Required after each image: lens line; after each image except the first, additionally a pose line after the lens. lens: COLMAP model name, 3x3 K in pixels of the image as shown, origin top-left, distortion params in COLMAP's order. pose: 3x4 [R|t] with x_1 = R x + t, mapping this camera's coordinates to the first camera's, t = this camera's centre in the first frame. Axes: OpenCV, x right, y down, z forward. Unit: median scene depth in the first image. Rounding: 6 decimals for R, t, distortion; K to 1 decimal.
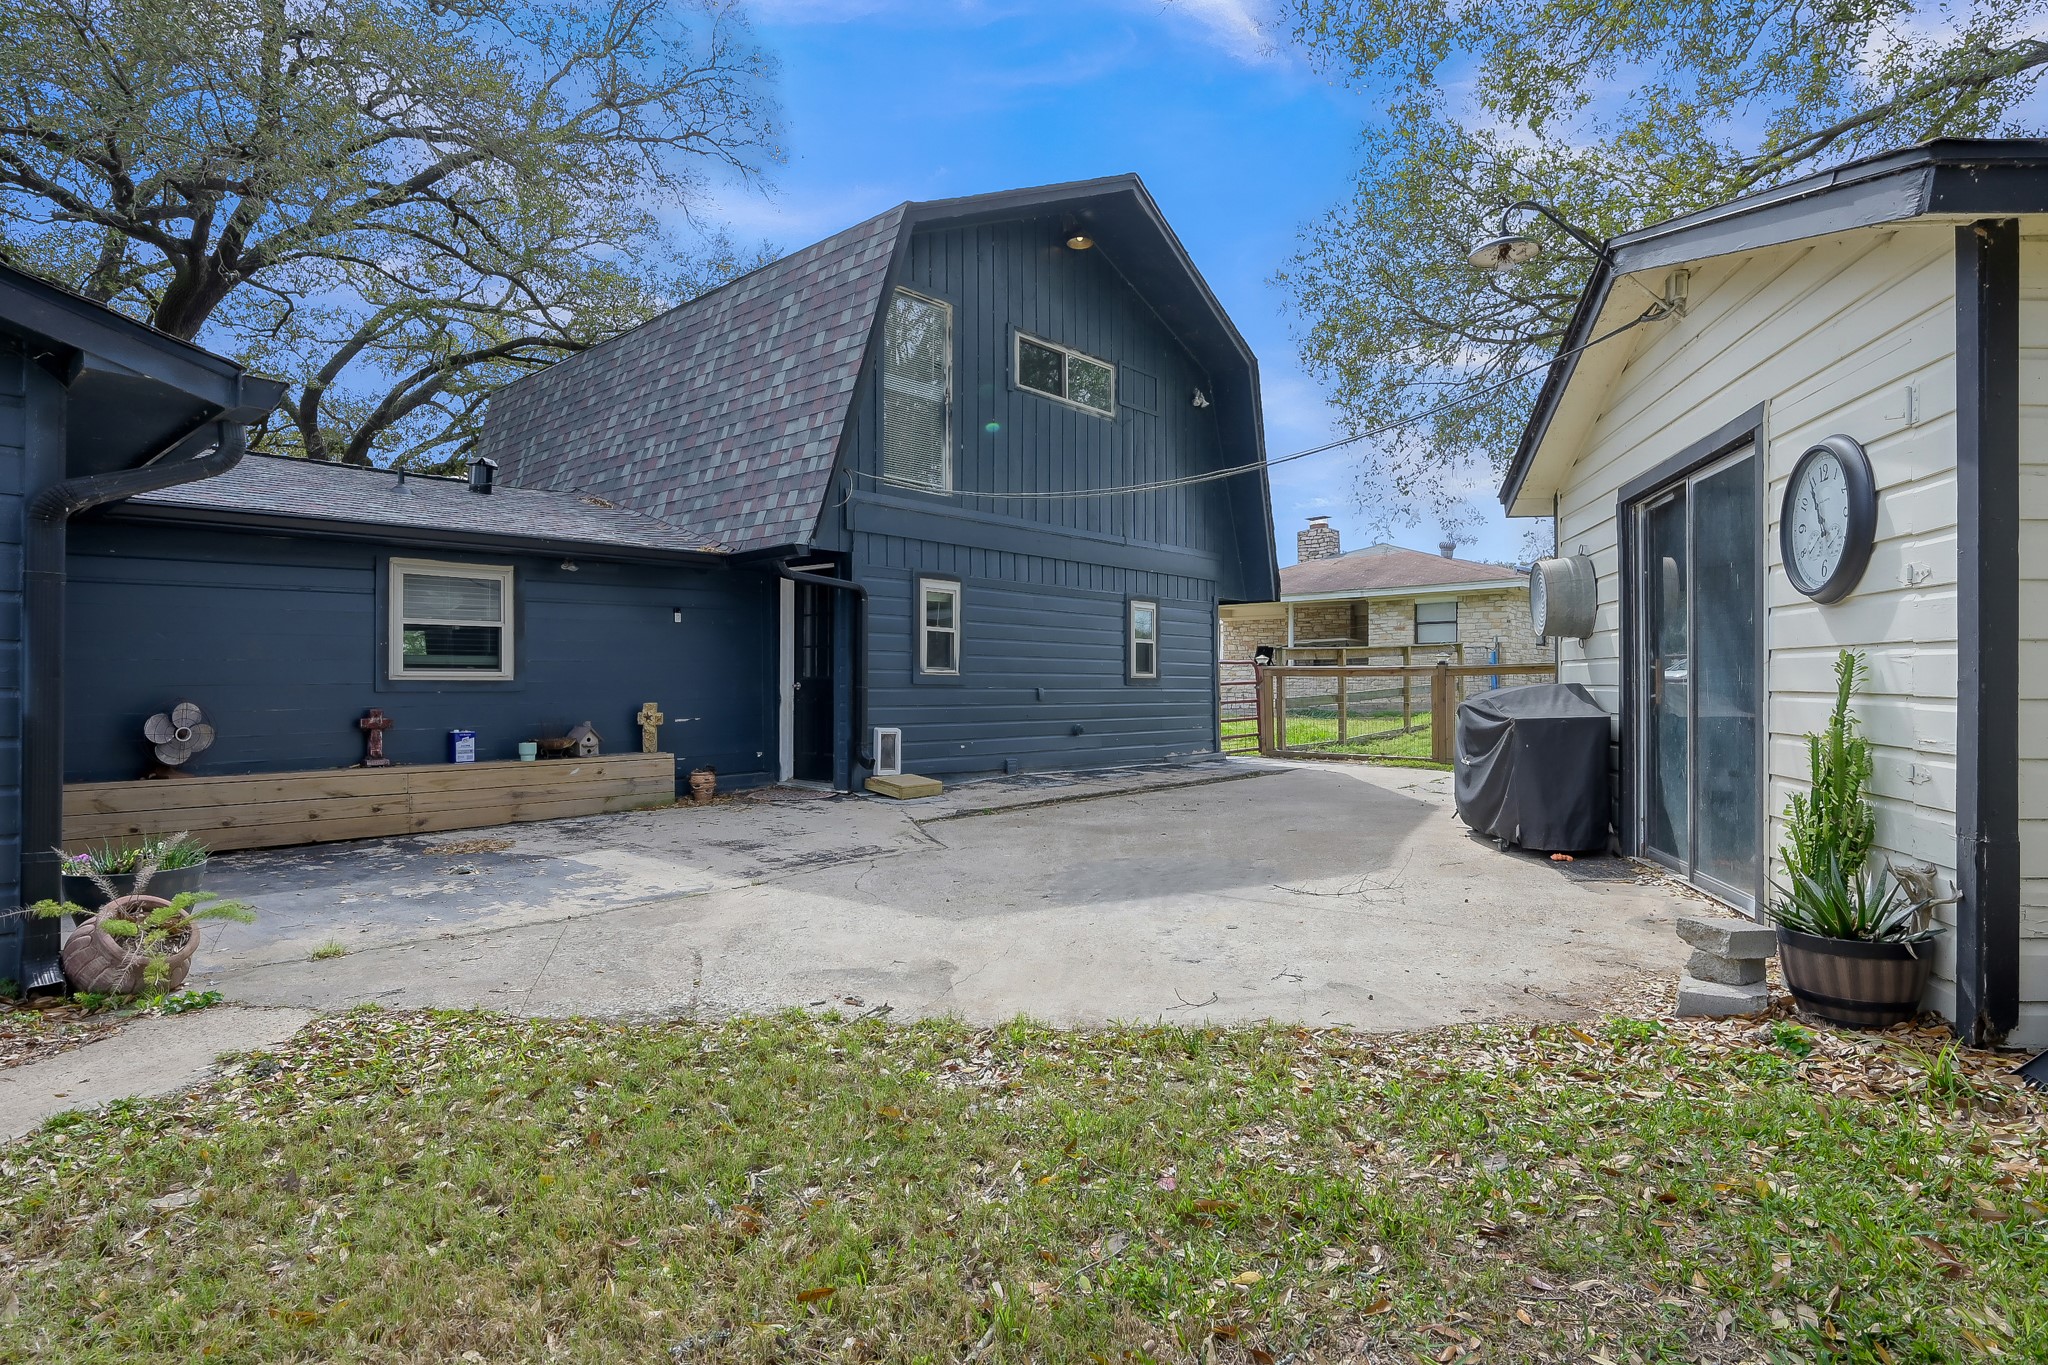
lens RADIAL K [[1115.2, 0, 1022.9], [0, 1115.2, 684.2], [0, 0, 1]] dist [-0.001163, -0.000040]
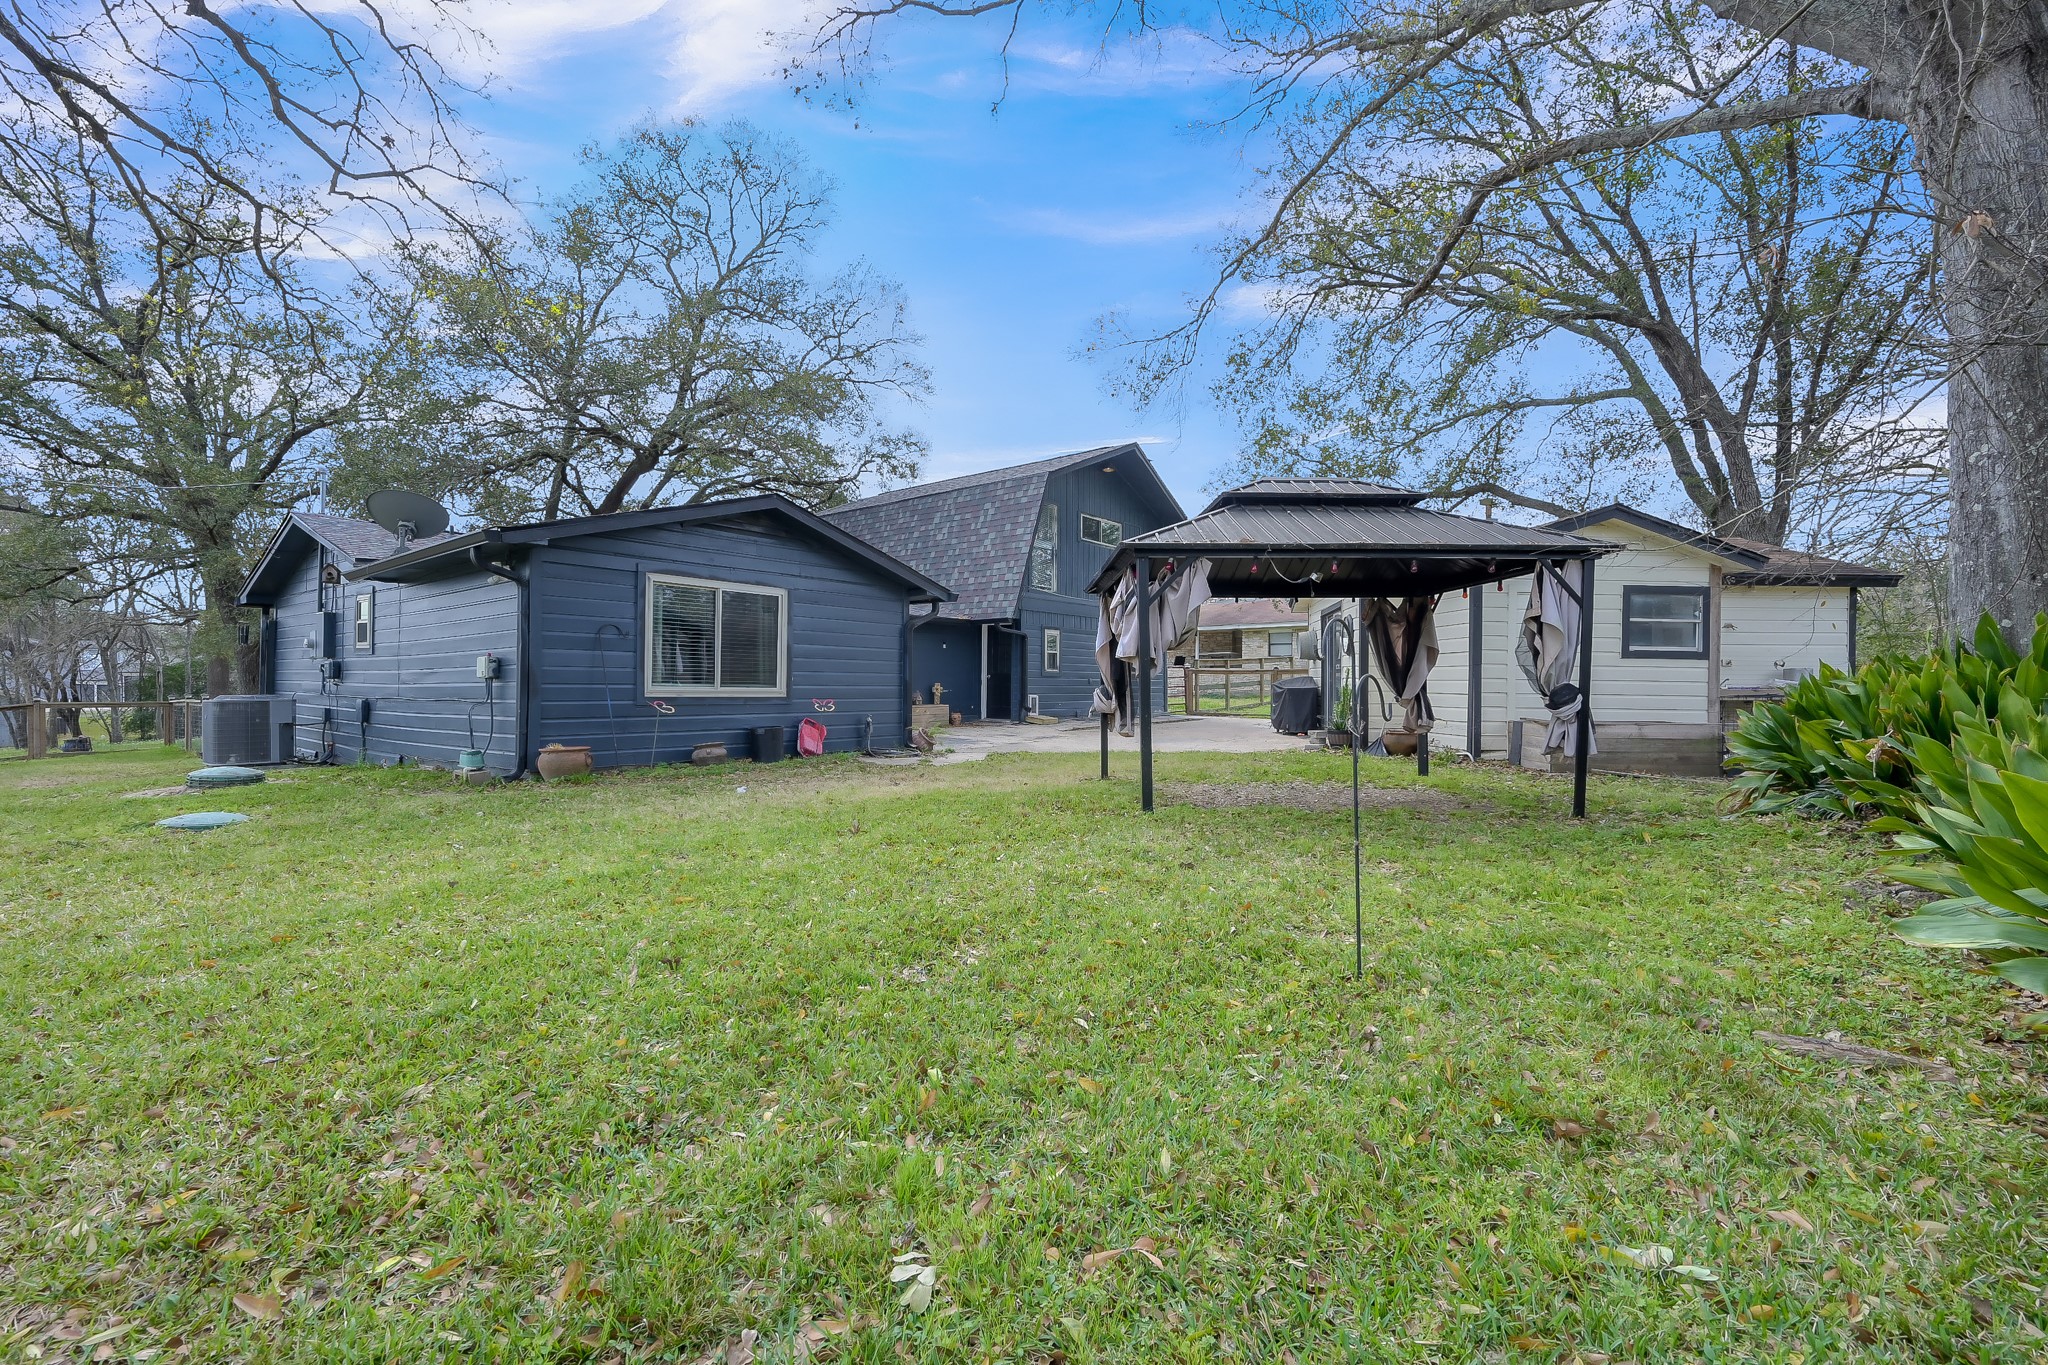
lens RADIAL K [[887.1, 0, 1025.2], [0, 887.1, 678.5], [0, 0, 1]] dist [-0.003394, -0.000248]
pose [[0.998354, 0.006206, 0.057008, -0.220933], [-0.006120, 0.999980, -0.001678, 0.007709], [-0.057018, 0.001326, 0.998372, -0.746696]]
